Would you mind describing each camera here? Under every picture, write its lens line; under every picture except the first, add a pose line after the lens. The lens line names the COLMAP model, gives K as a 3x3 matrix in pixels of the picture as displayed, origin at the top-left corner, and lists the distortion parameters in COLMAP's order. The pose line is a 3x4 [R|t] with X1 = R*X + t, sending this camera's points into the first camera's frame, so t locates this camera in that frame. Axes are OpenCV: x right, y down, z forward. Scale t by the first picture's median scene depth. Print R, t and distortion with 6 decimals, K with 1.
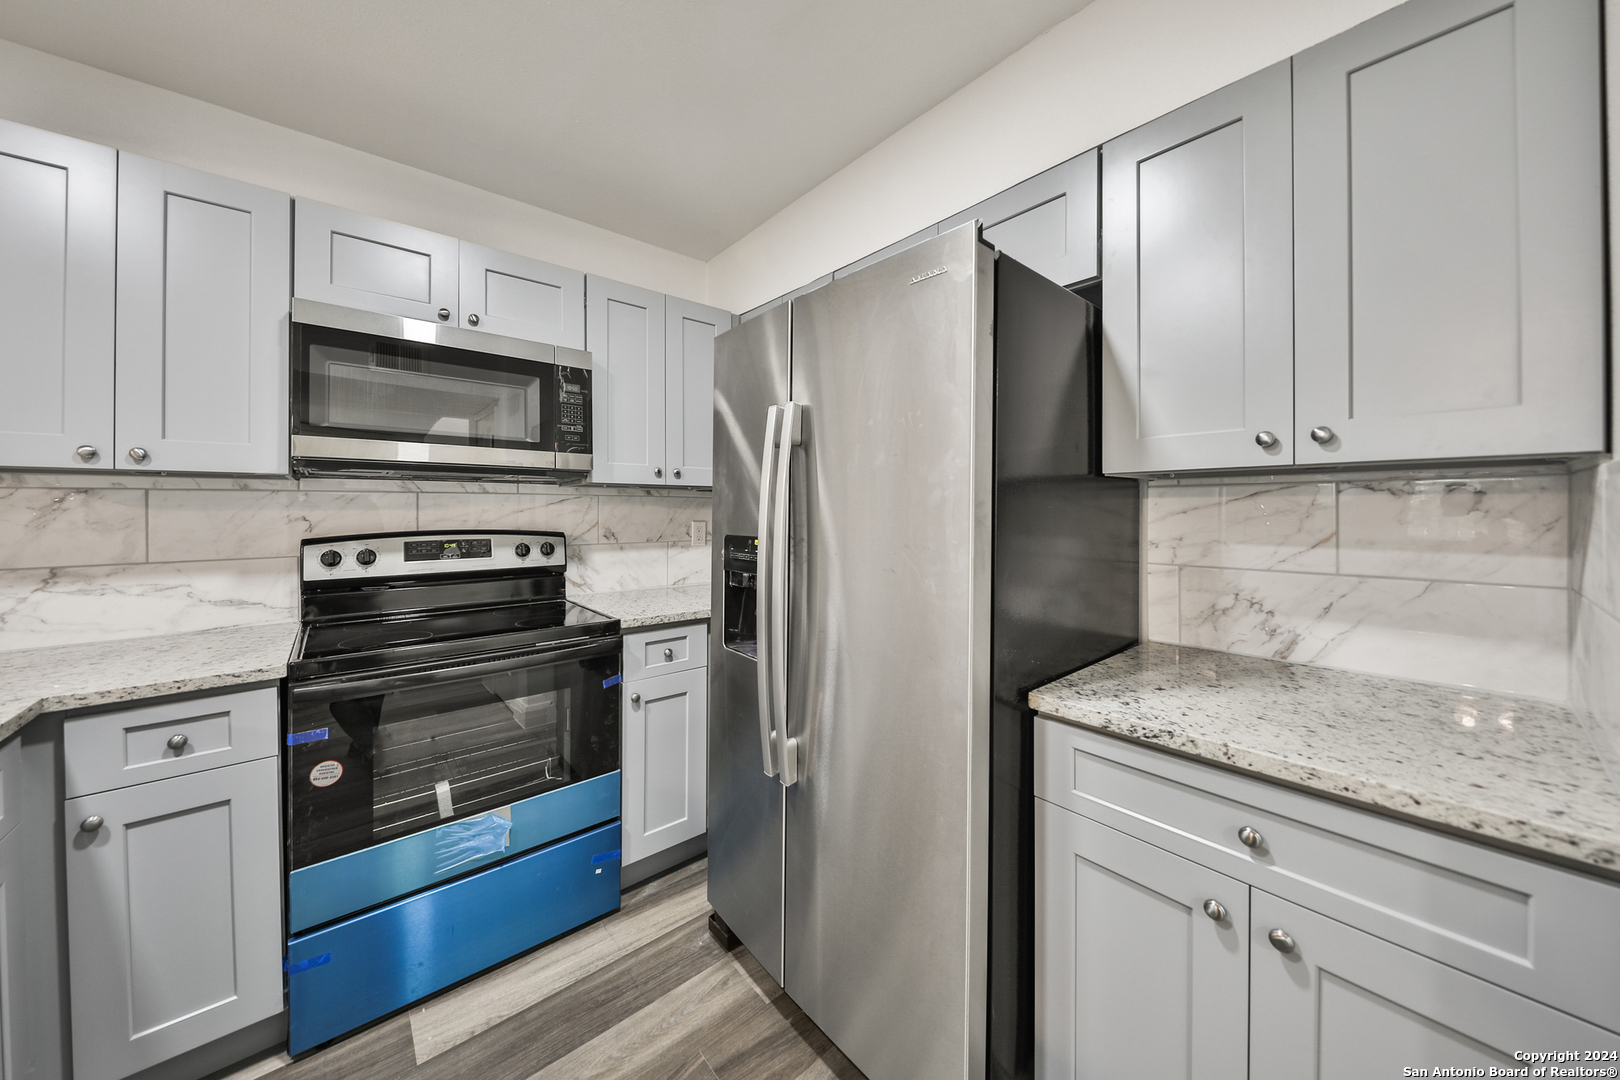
lens RADIAL K [[551.3, 0, 808.1], [0, 551.3, 512.0], [0, 0, 1]] dist [0.003228, -0.004298]
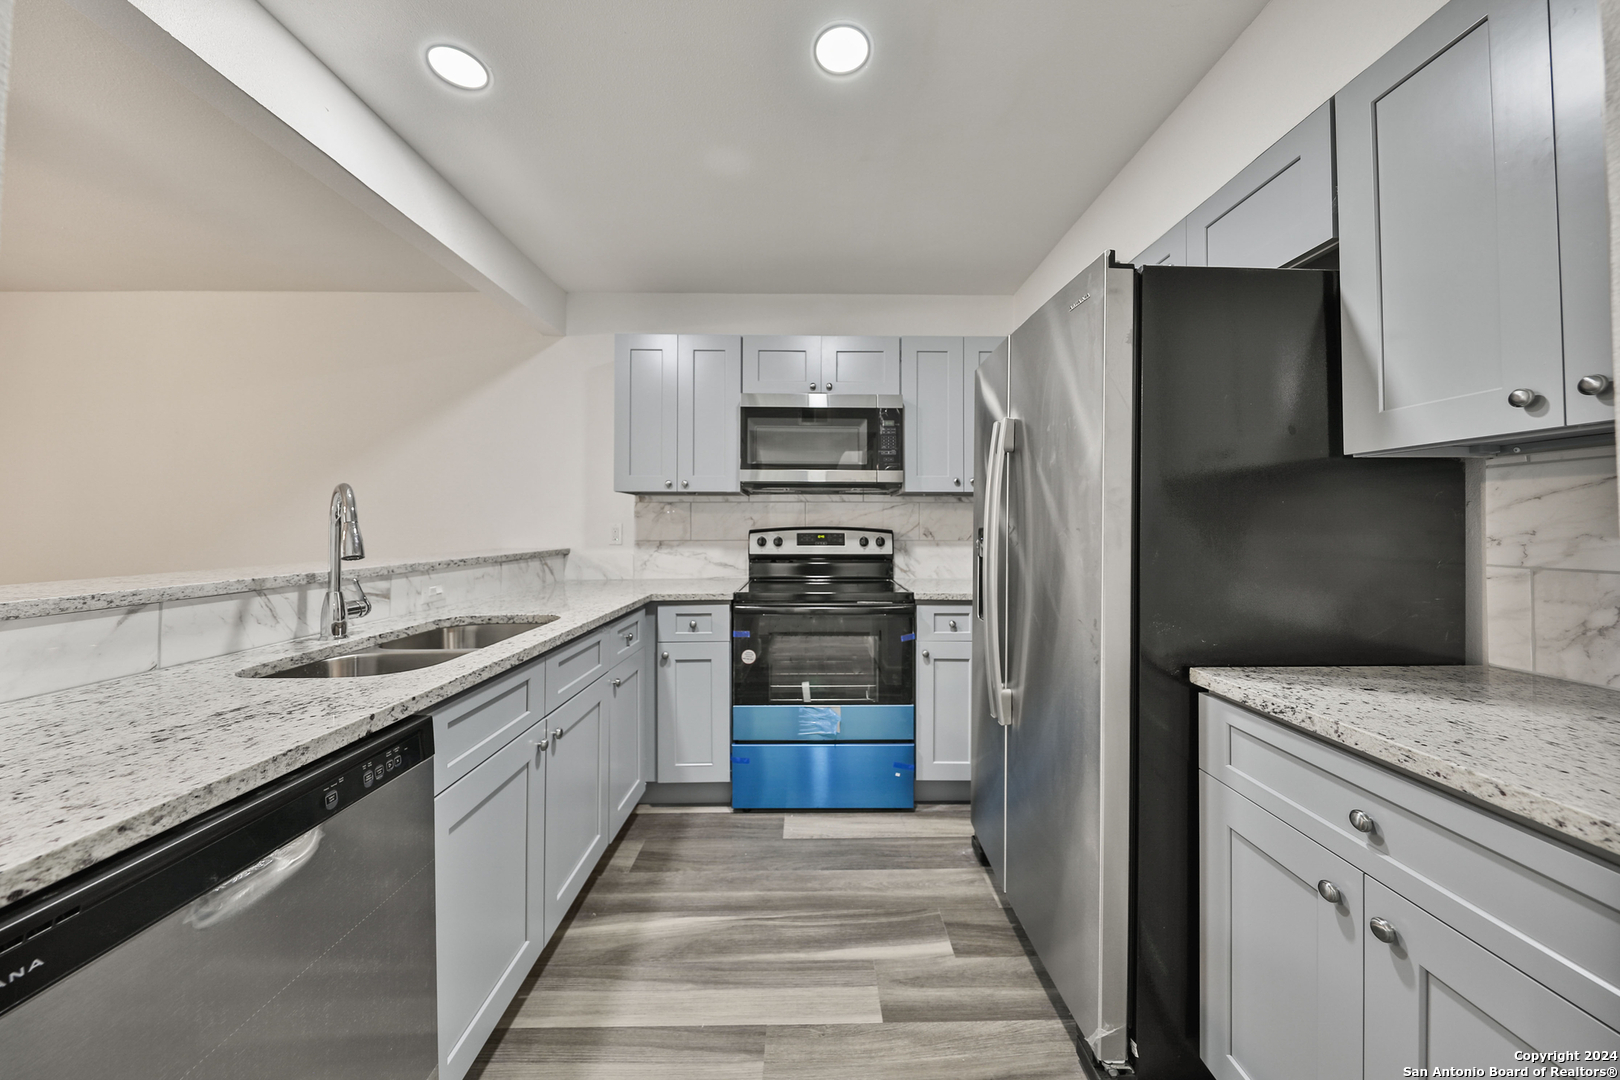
lens RADIAL K [[551.3, 0, 807.1], [0, 551.3, 526.1], [0, 0, 1]] dist [0.003228, -0.004298]
pose [[0.756058, 0.003301, -0.654496, 0.399169], [-0.006510, 0.999976, -0.002476, 0.046323], [0.654472, 0.006133, 0.756061, -0.213383]]
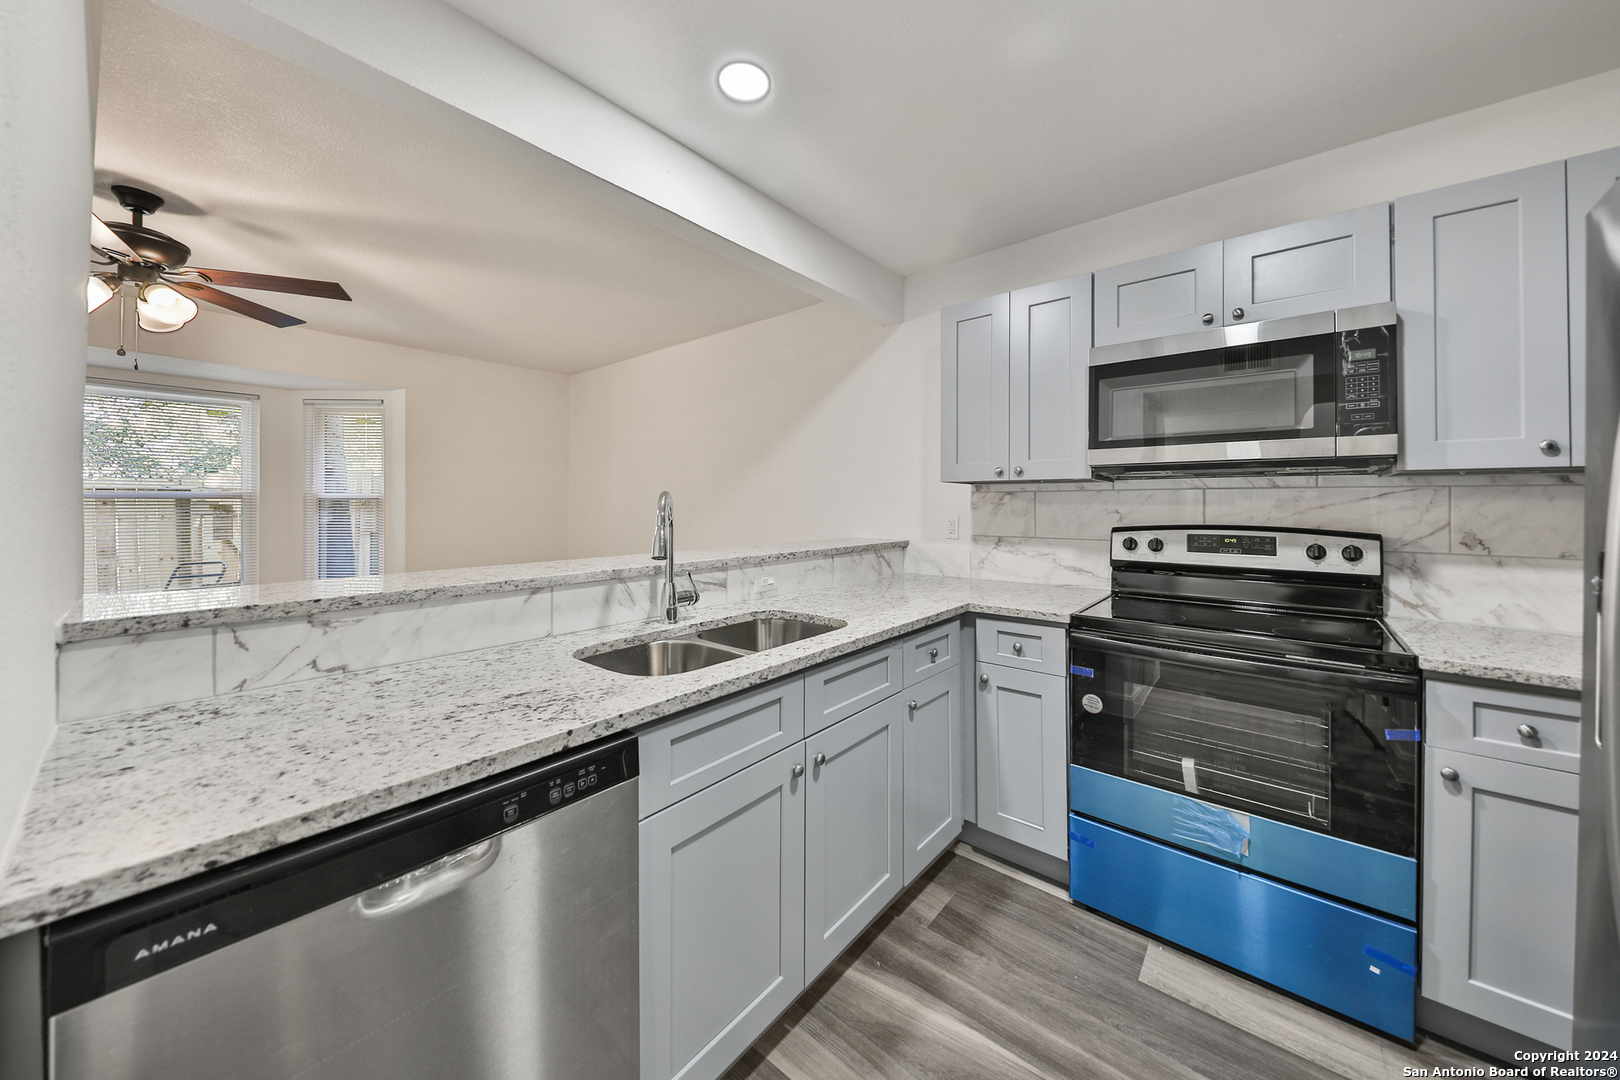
lens RADIAL K [[551.3, 0, 812.0], [0, 551.3, 505.2], [0, 0, 1]] dist [0.003228, -0.004298]
pose [[0.158209, 0.003633, -0.987399, 0.295820], [-0.006895, 0.999973, 0.002574, -0.001739], [0.987382, 0.006401, 0.158230, 0.105620]]
